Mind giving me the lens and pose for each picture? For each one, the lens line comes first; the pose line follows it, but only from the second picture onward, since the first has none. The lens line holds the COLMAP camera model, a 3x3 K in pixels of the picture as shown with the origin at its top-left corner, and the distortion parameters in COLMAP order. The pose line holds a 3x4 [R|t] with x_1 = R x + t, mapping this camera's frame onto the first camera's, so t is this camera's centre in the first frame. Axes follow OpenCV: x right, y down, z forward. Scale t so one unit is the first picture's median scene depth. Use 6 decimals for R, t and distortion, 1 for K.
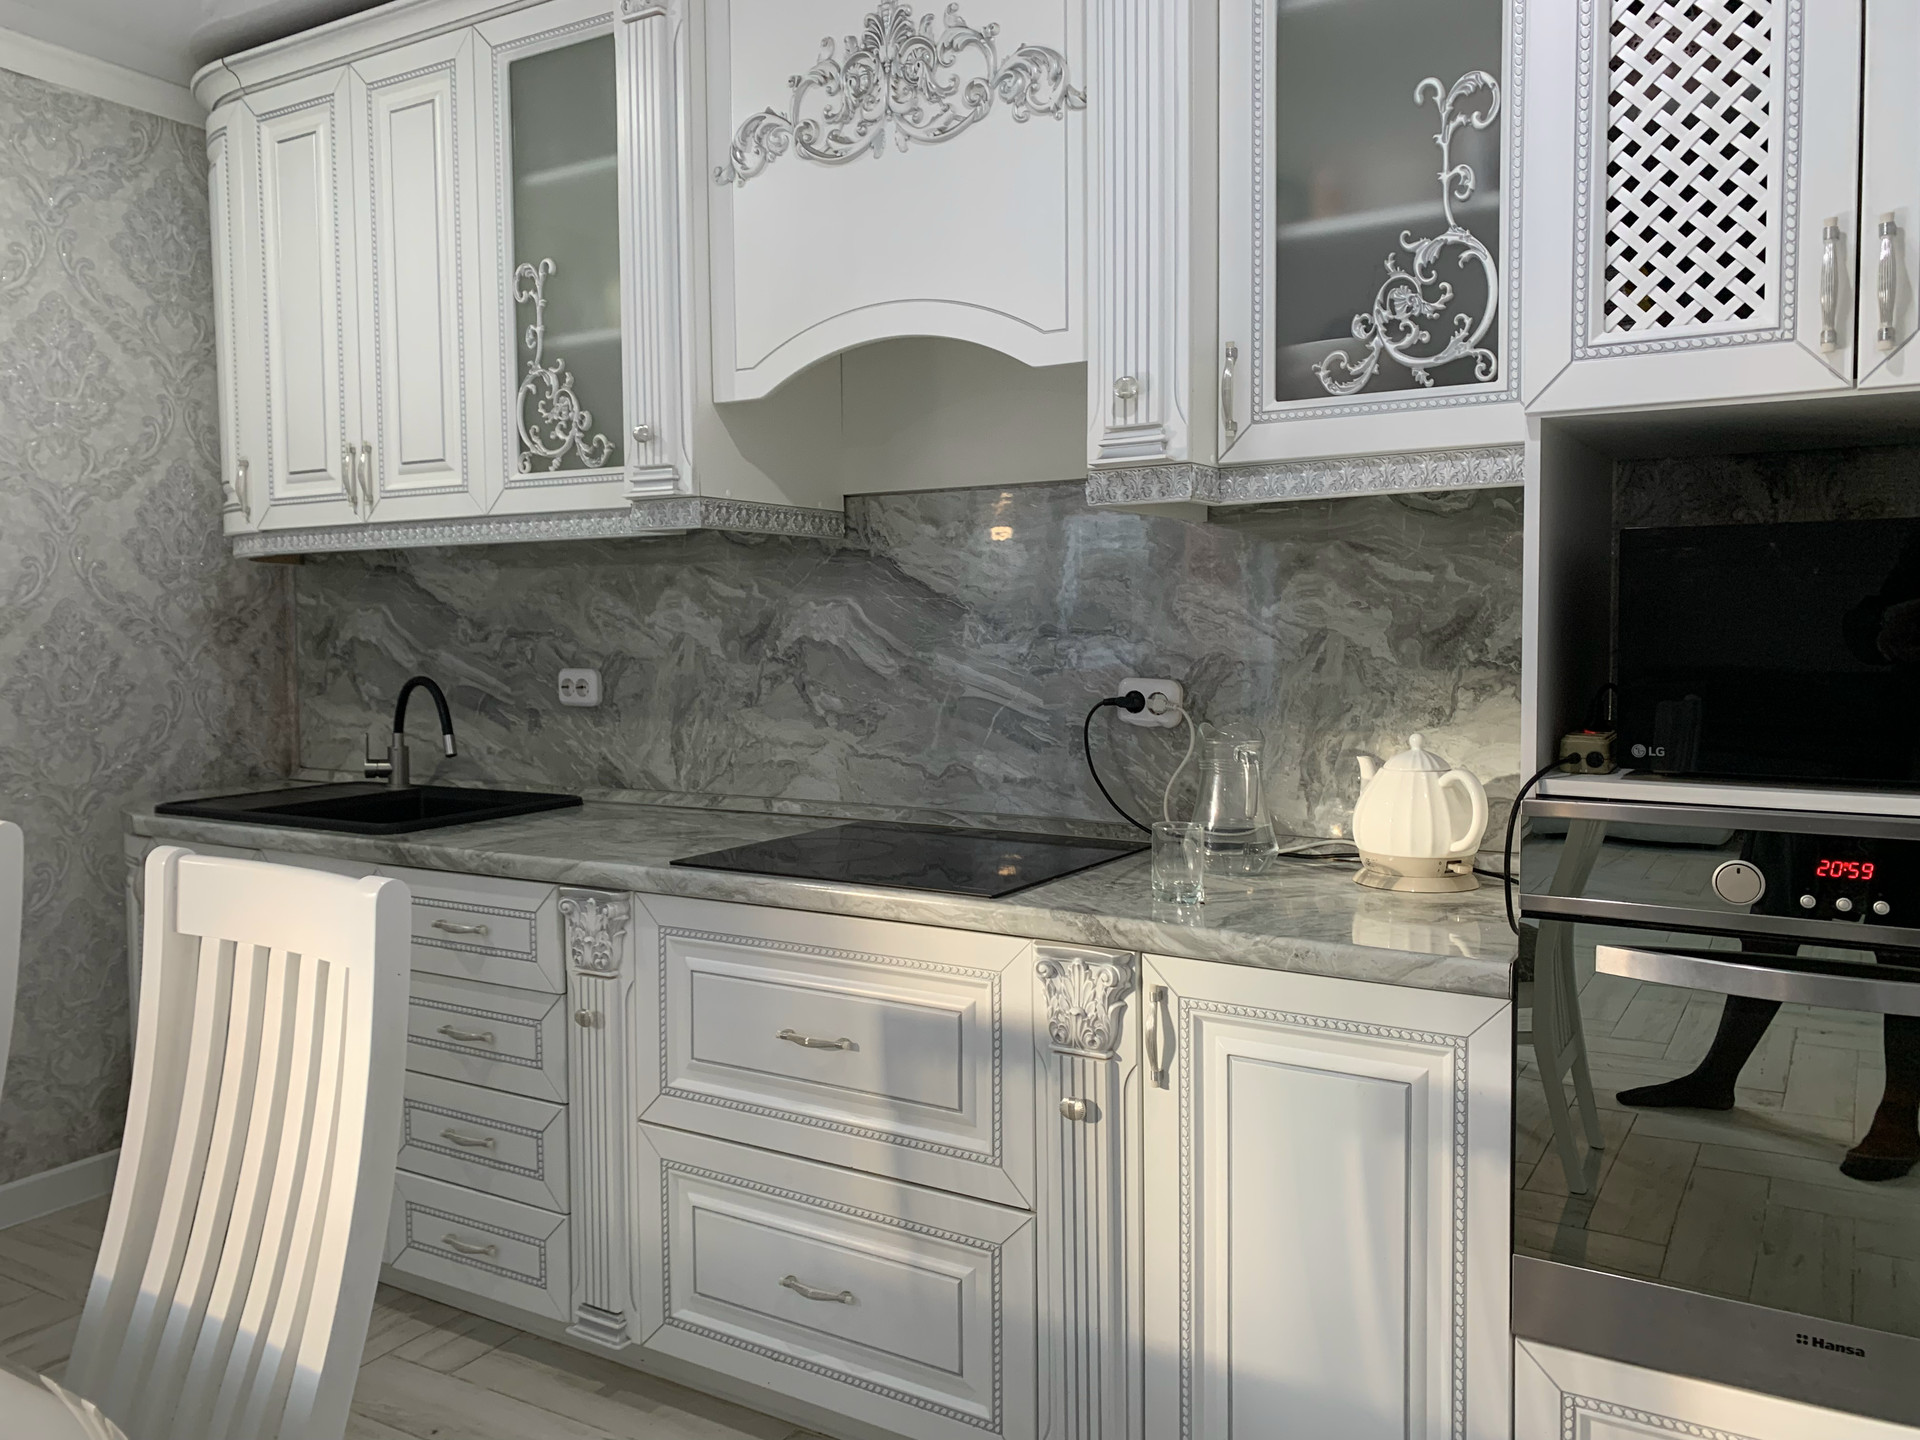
lens RADIAL K [[1488.6, 0, 945.0], [0, 1488.6, 732.0], [0, 0, 1]] dist [0.006928, -0.009236]
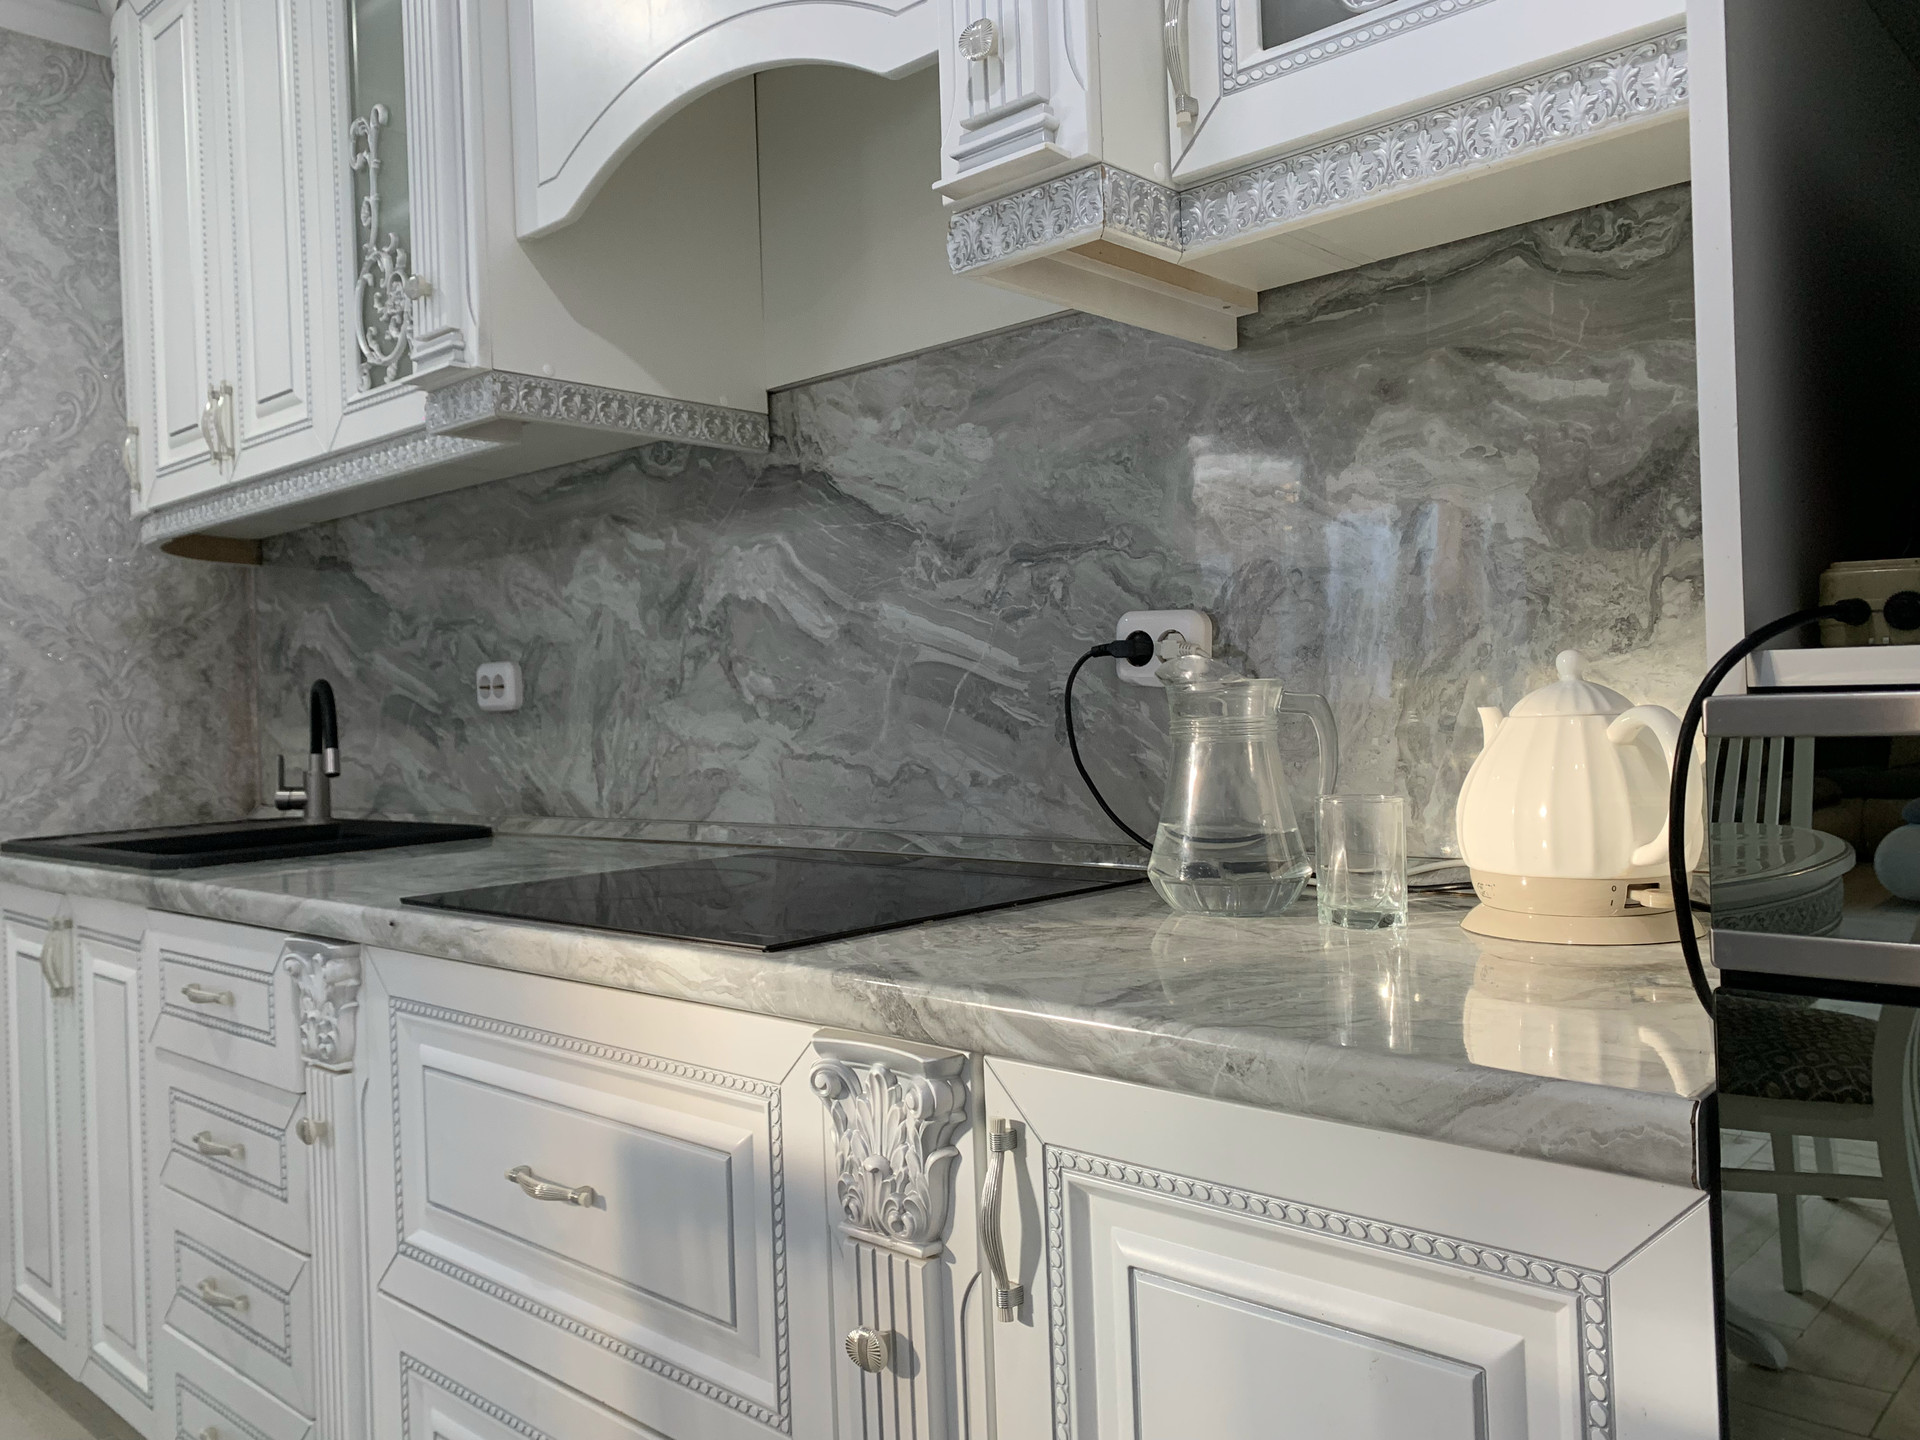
lens RADIAL K [[1488.6, 0, 951.5], [0, 1488.6, 728.3], [0, 0, 1]] dist [0.006928, -0.009236]
pose [[0.980601, -0.023288, -0.194628, 0.159125], [0.012489, 0.998323, -0.056528, 0.044948], [0.195618, 0.053001, 0.979247, 0.338713]]
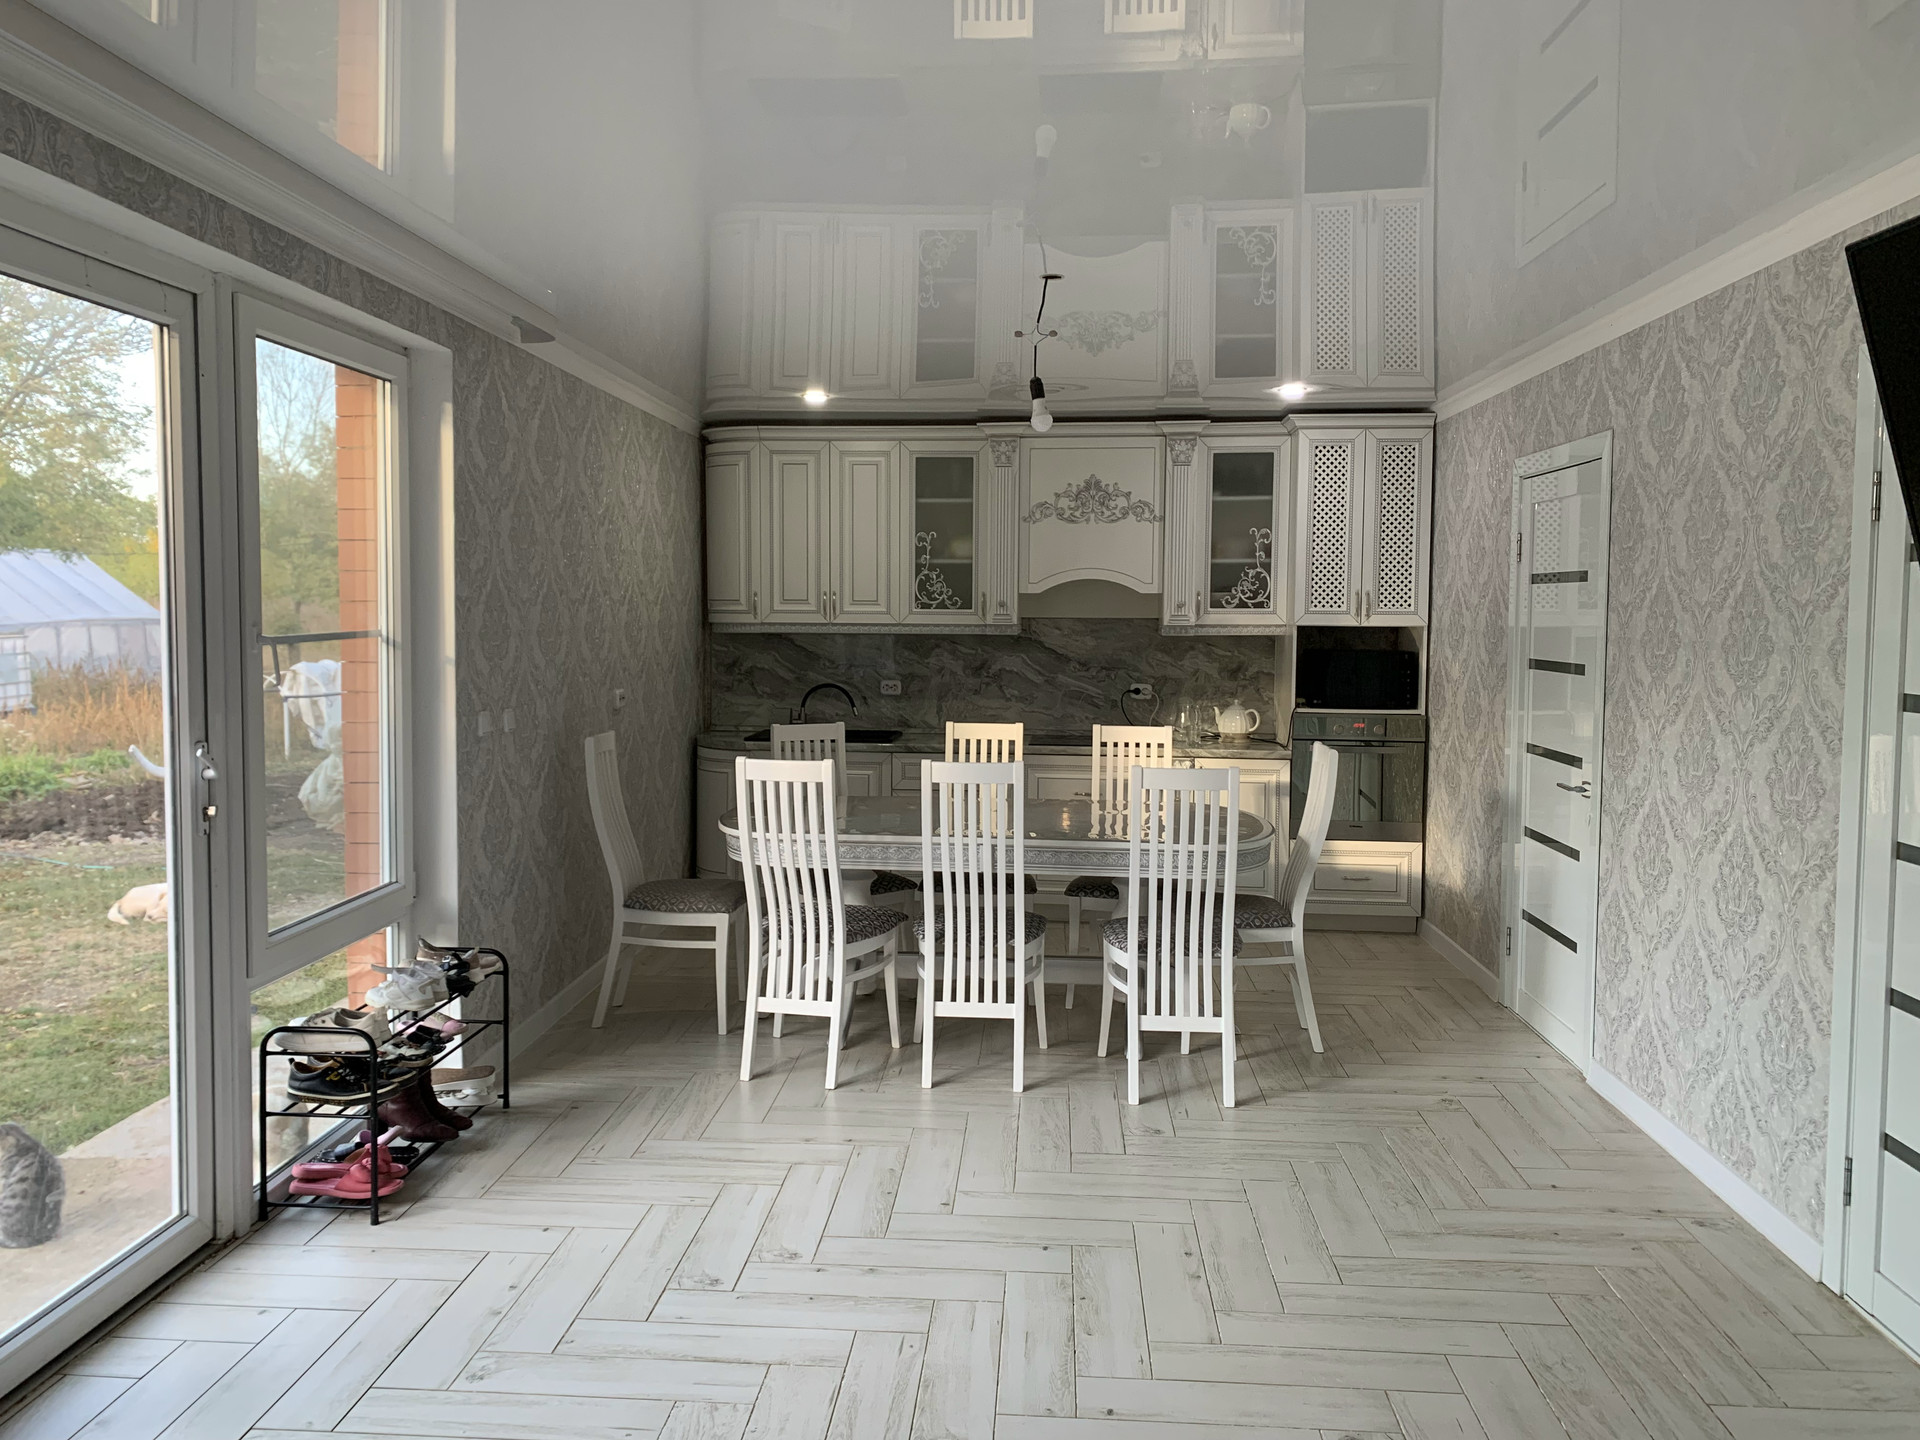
lens RADIAL K [[1488.6, 0, 918.2], [0, 1488.6, 755.4], [0, 0, 1]] dist [0.006928, -0.009236]
pose [[0.904421, -0.029387, 0.425628, -1.485686], [0.017893, 0.999360, 0.030978, 0.008259], [-0.426266, -0.020402, 0.904368, -1.490333]]
